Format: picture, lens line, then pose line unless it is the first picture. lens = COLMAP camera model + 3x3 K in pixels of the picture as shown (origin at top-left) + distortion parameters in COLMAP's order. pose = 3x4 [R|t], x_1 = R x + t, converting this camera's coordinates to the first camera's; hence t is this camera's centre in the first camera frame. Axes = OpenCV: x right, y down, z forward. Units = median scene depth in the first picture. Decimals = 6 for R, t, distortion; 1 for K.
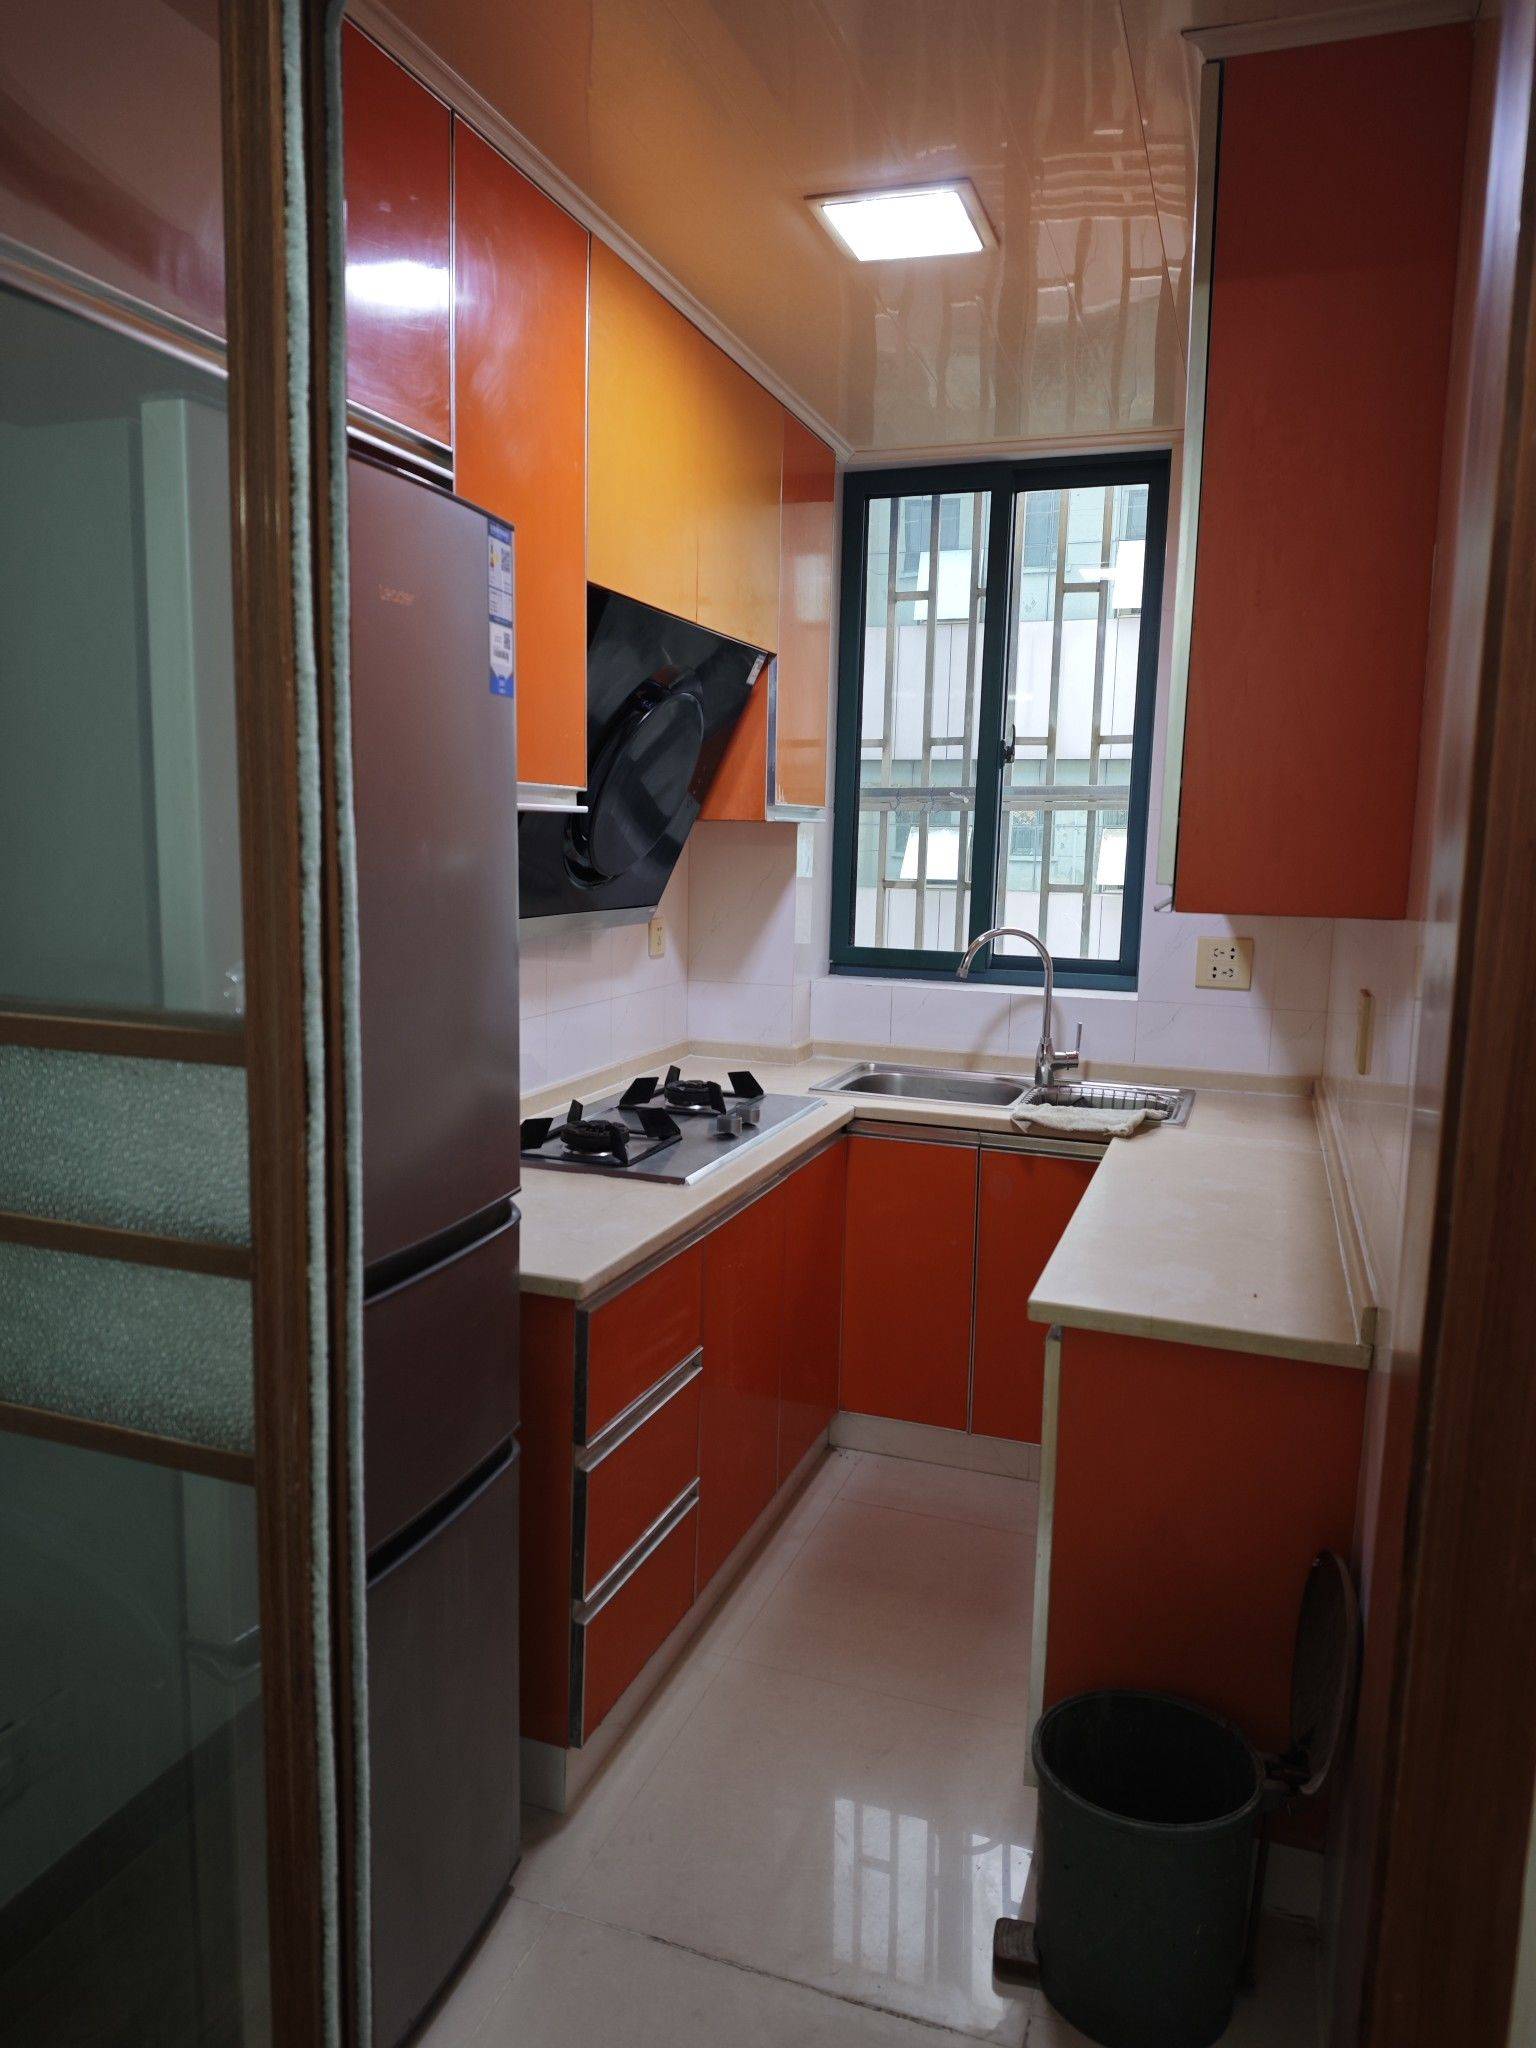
lens RADIAL K [[1444.3, 0, 731.4], [0, 1444.3, 1030.9], [0, 0, 1]] dist [0.005084, -0.000475]
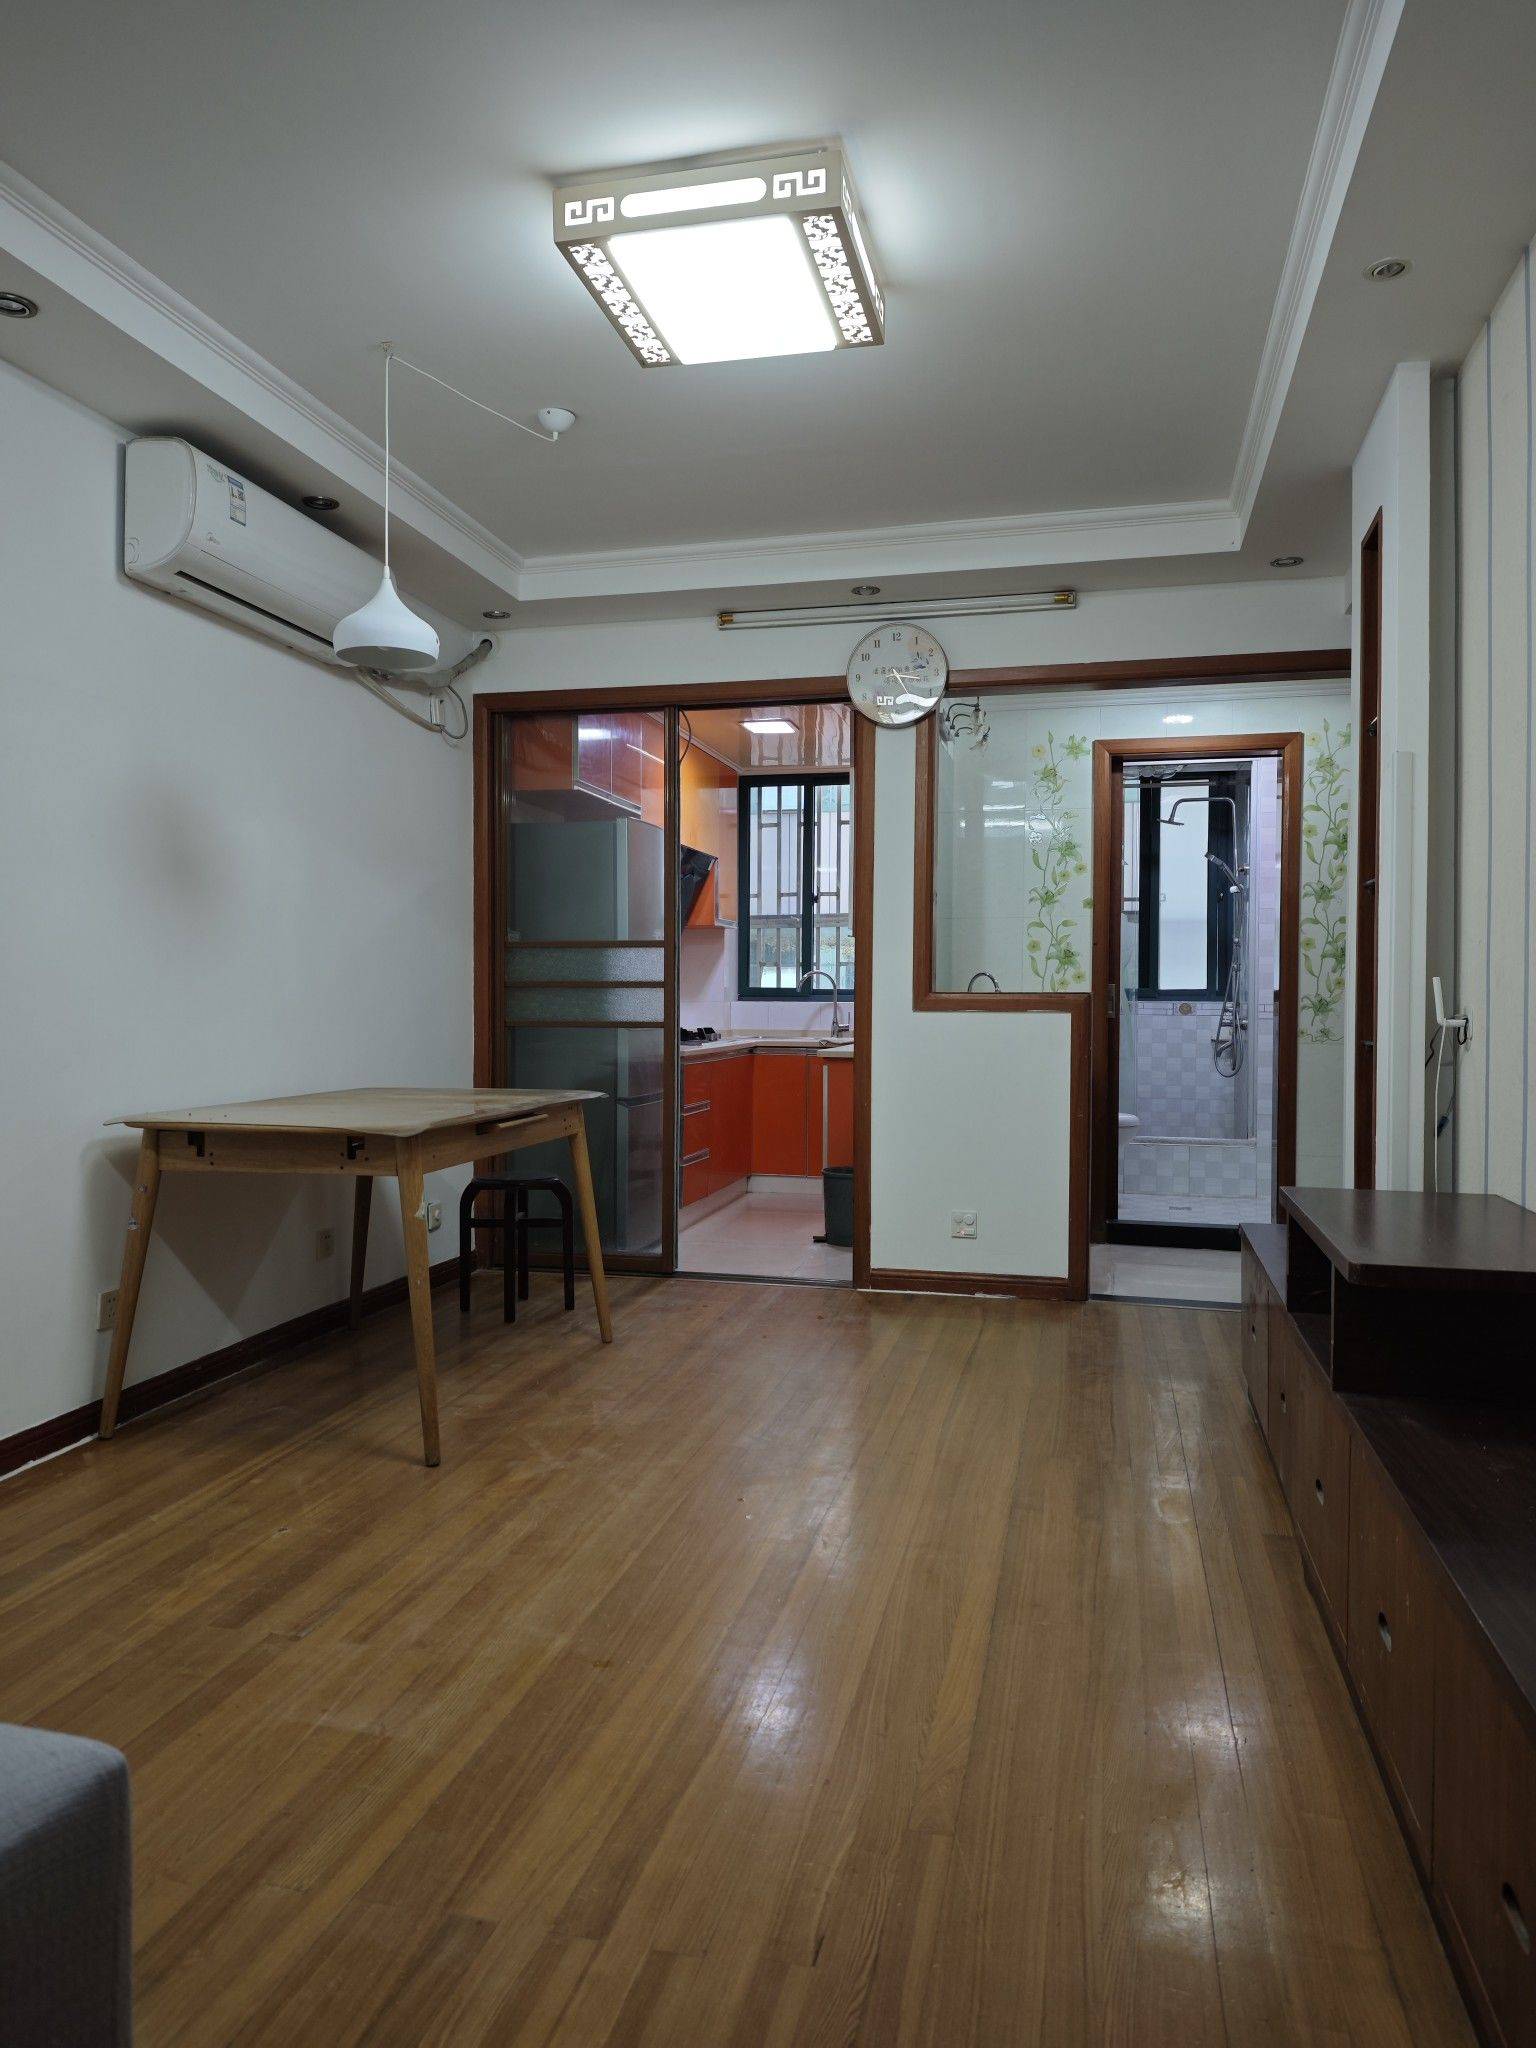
lens RADIAL K [[1444.3, 0, 731.4], [0, 1444.3, 1030.9], [0, 0, 1]] dist [0.005084, -0.000475]
pose [[0.994003, -0.021560, 0.107209, -0.180798], [0.033564, 0.993202, -0.111464, 0.255094], [-0.104077, 0.114394, 0.987969, -1.166211]]
